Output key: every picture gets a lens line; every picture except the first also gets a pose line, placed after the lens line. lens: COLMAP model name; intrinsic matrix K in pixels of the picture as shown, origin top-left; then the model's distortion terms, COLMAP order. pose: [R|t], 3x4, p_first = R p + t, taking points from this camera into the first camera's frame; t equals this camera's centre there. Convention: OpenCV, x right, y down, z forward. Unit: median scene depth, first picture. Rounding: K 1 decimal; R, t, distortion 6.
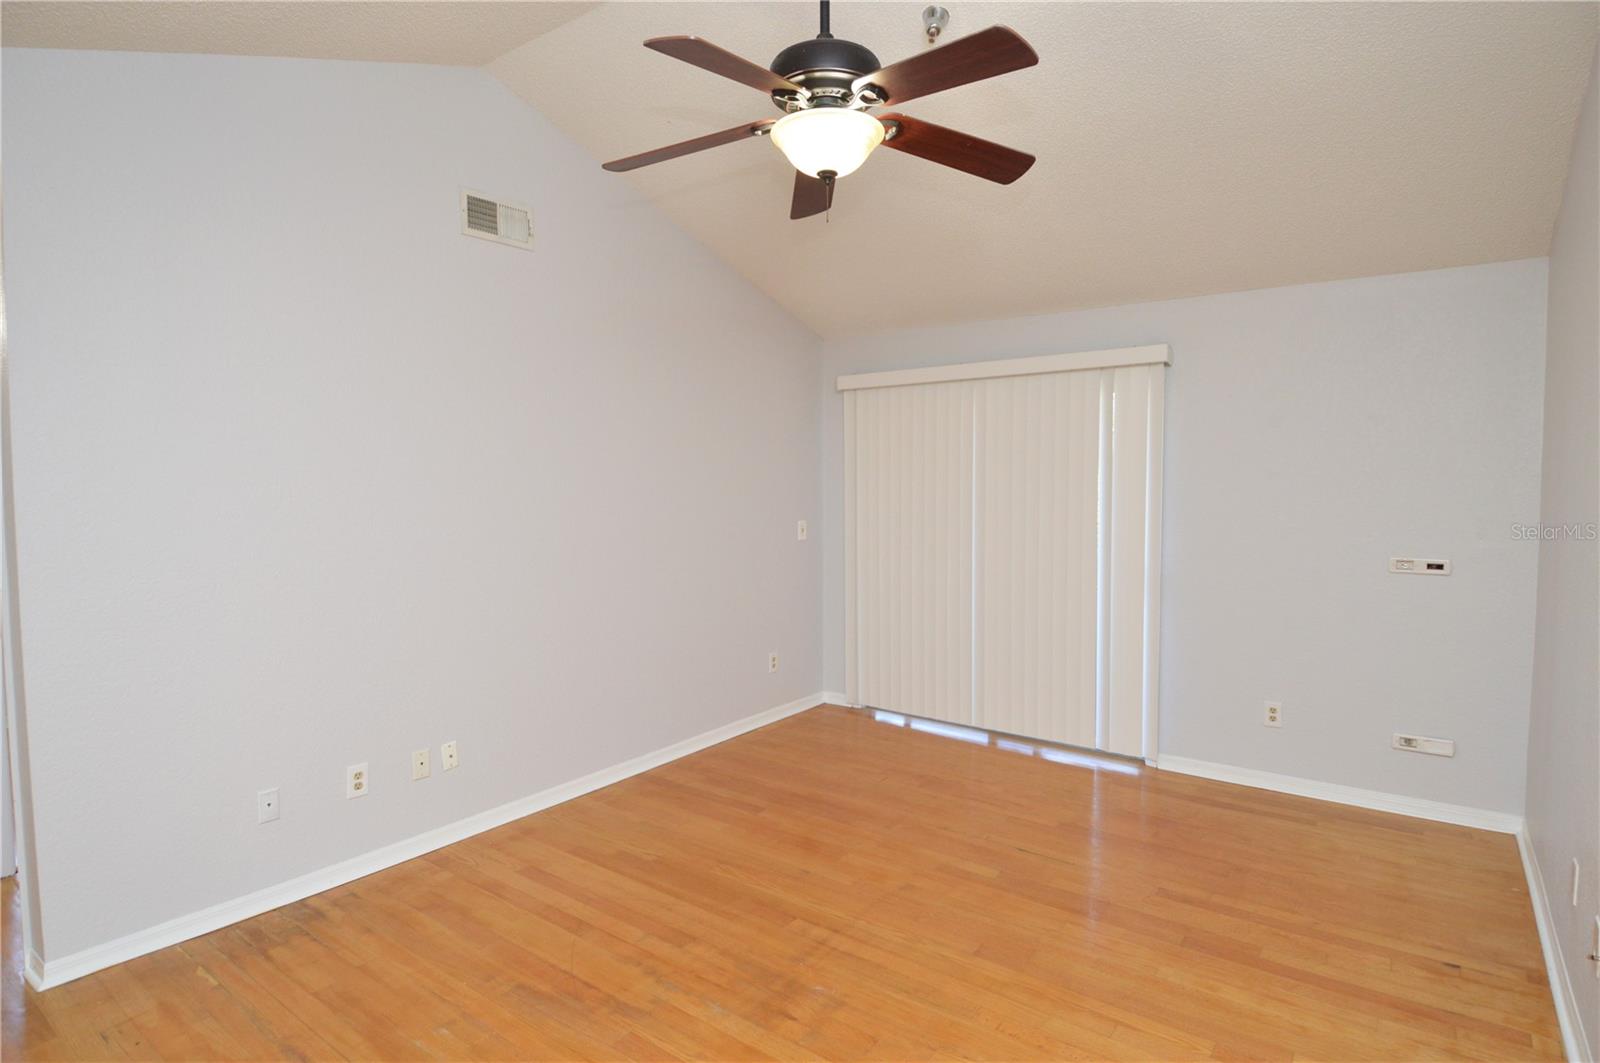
lens RADIAL K [[849.7, 0, 808.7], [0, 849.7, 524.5], [0, 0, 1]] dist [0.021975, -0.030225]
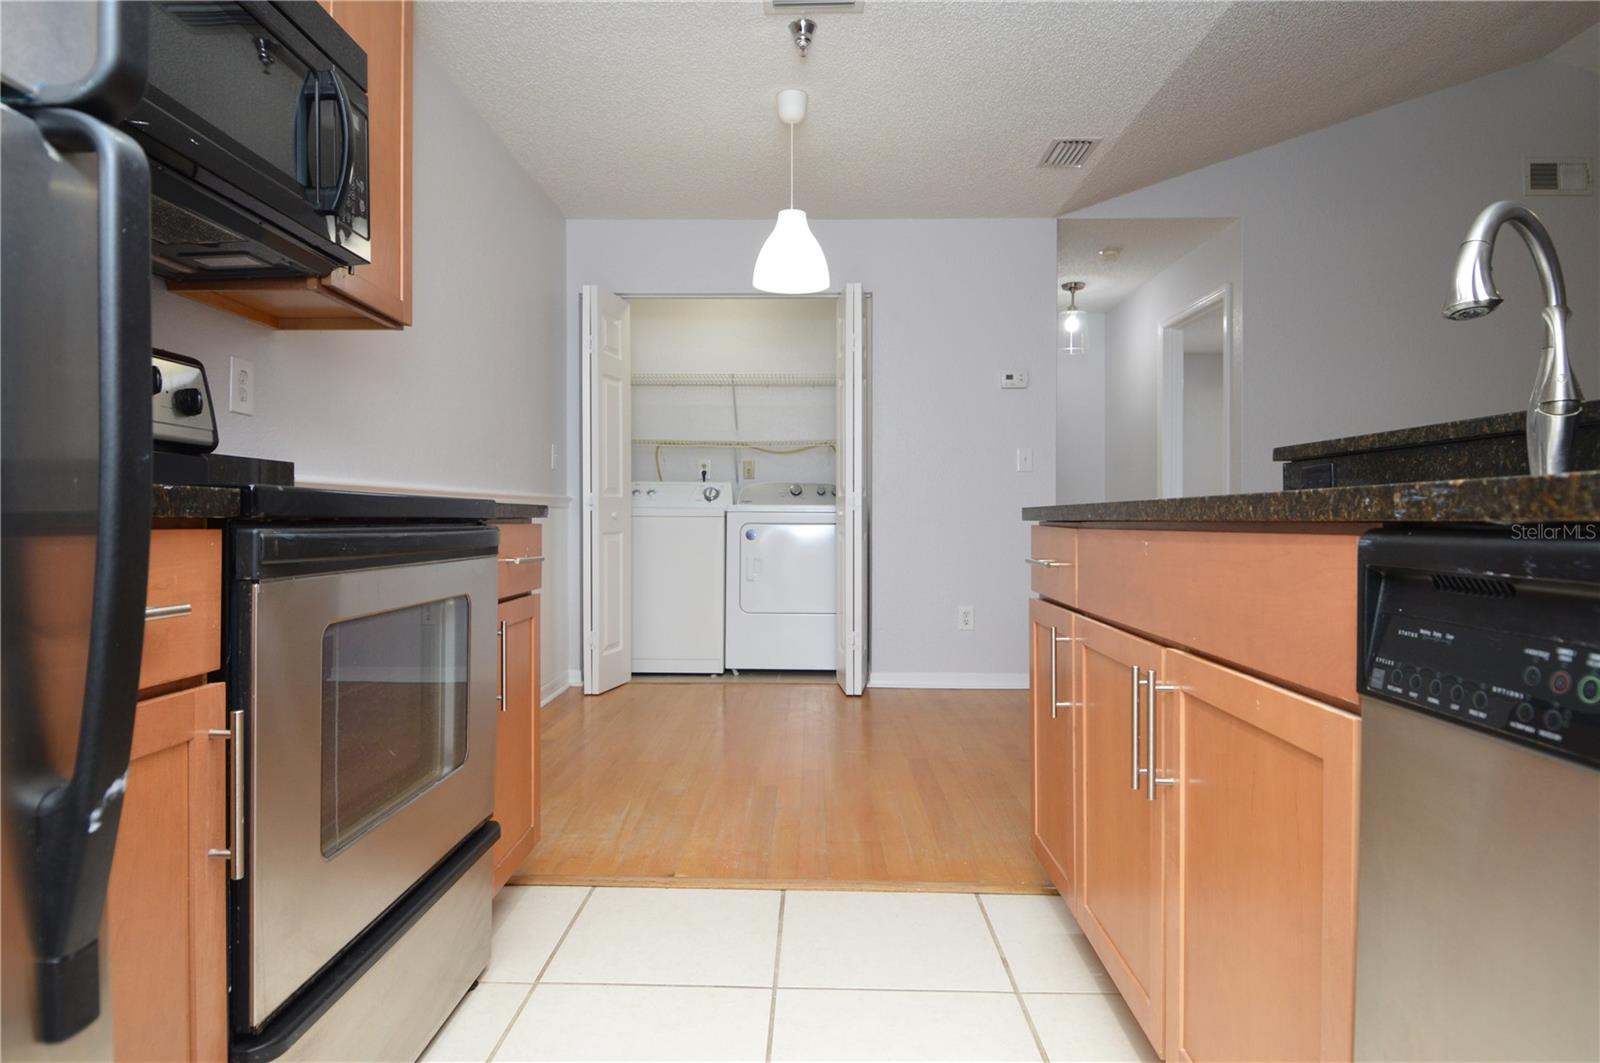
lens RADIAL K [[890.1, 0, 795.2], [0, 890.1, 519.2], [0, 0, 1]] dist [0.017943, -0.028533]
pose [[0.574314, 0.005335, -0.818618, 0.039897], [-0.047897, 0.998485, -0.027095, 0.221849], [0.817233, 0.054770, 0.573699, -0.598772]]
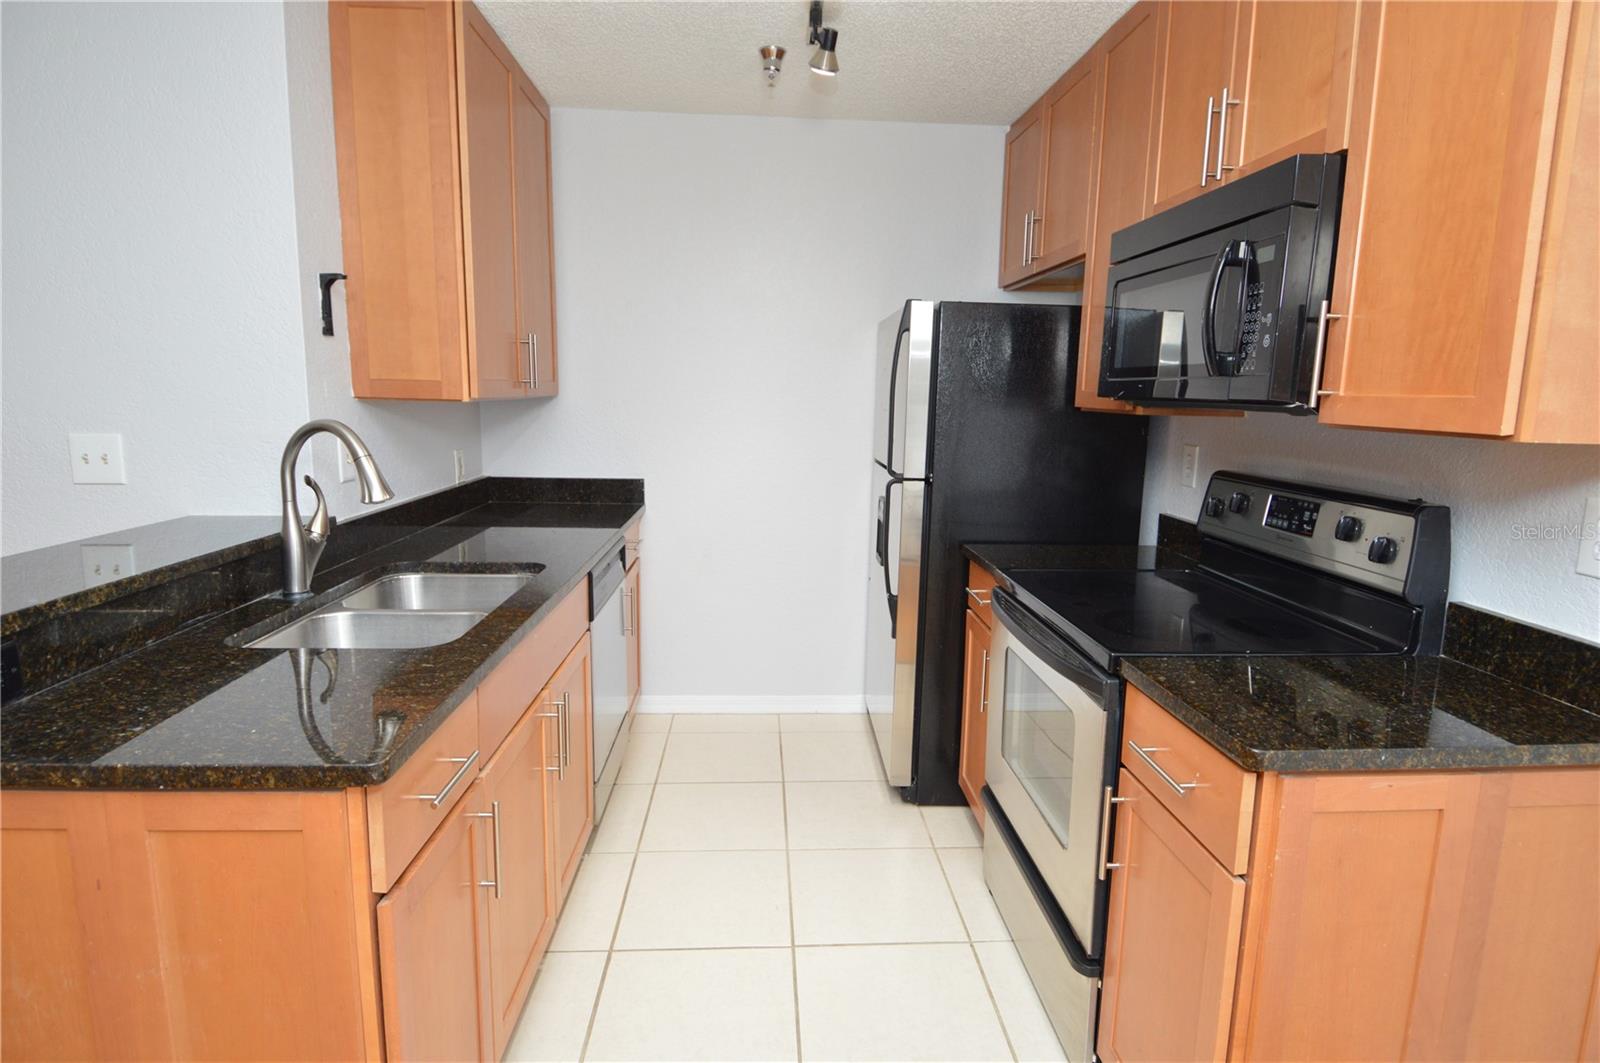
lens RADIAL K [[849.7, 0, 808.7], [0, 849.7, 524.5], [0, 0, 1]] dist [0.021975, -0.030225]
pose [[-0.643079, -0.125656, 0.755420, -0.708813], [0.025544, 0.982378, 0.185153, 0.048483], [-0.765374, 0.138364, -0.628537, -0.044595]]
